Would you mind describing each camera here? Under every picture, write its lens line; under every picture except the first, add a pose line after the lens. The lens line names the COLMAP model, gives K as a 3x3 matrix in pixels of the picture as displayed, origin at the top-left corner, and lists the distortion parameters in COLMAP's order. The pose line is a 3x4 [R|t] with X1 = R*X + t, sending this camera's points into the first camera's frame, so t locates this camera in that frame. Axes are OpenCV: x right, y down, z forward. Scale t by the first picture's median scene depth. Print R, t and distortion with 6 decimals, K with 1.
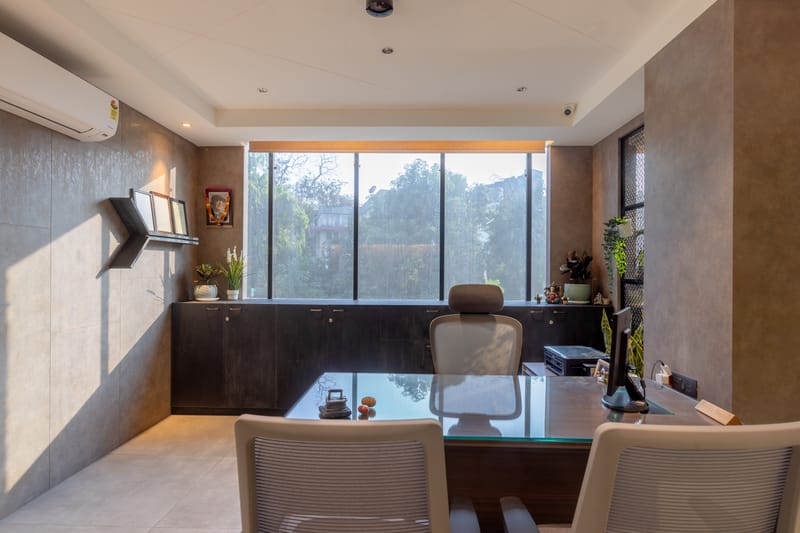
lens RADIAL K [[421.6, 0, 400.0], [0, 421.6, 266.5], [0, 0, 1]] dist [0.000287, -0.000278]
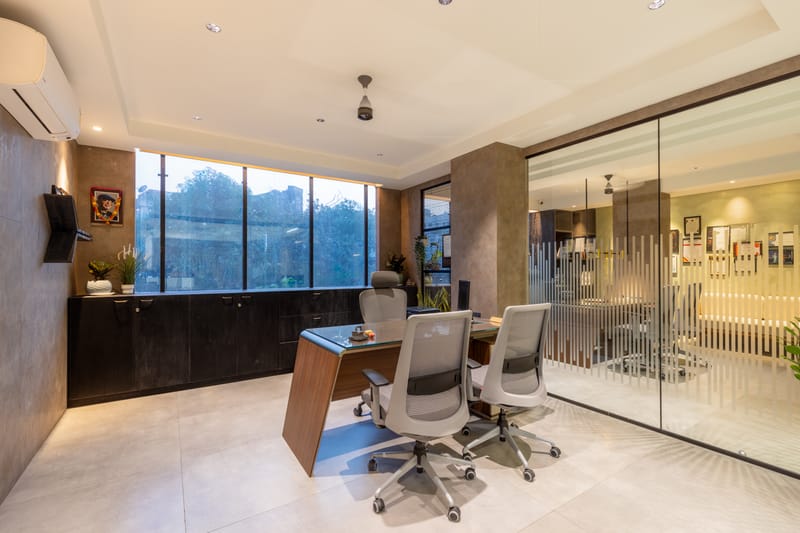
lens RADIAL K [[358.8, 0, 400.0], [0, 358.8, 266.5], [0, 0, 1]] dist [0.001701, 0.000531]
pose [[0.823870, -0.003095, 0.566771, -0.347547], [0.004281, 0.999991, -0.000763, 0.013100], [-0.566763, 0.003055, 0.823875, -0.152629]]
